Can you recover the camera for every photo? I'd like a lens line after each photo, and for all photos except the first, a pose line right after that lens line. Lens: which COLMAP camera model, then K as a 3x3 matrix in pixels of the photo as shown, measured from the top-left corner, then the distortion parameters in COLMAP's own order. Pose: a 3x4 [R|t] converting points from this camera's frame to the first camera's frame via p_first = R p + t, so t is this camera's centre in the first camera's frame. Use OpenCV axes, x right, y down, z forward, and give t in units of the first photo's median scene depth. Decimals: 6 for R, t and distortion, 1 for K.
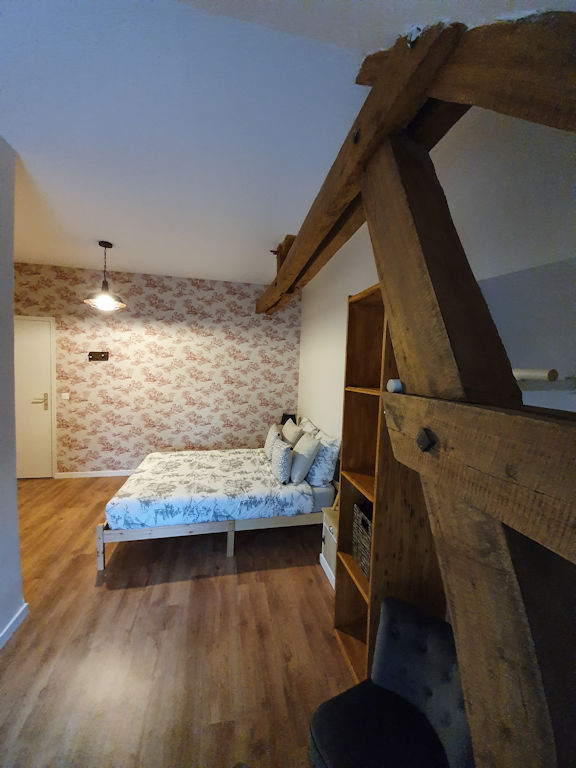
lens RADIAL K [[309.6, 0, 283.7], [0, 309.6, 385.7], [0, 0, 1]] dist [-0.003855, -0.000461]
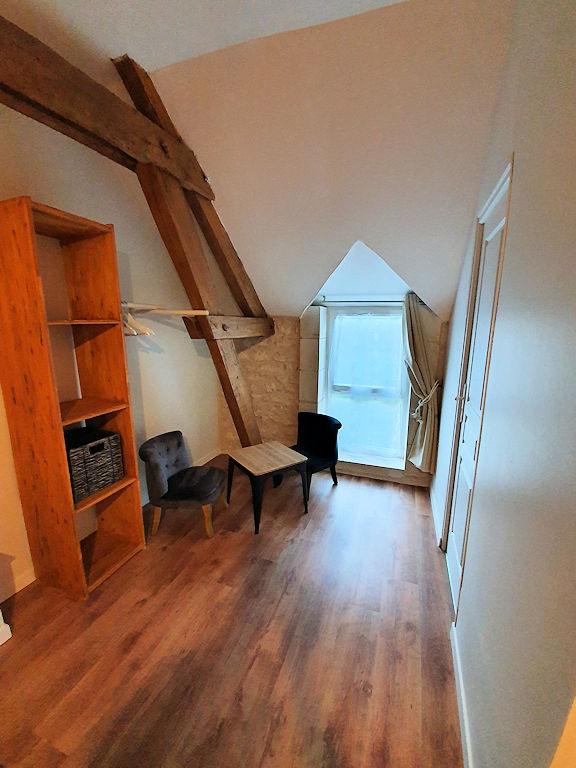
lens RADIAL K [[309.6, 0, 288.6], [0, 309.6, 380.5], [0, 0, 1]] dist [-0.003855, -0.000461]
pose [[-0.844670, -0.138755, 0.516991, -0.842552], [0.000652, 0.965552, 0.260209, -0.064324], [-0.535287, 0.220128, -0.815483, 1.480972]]
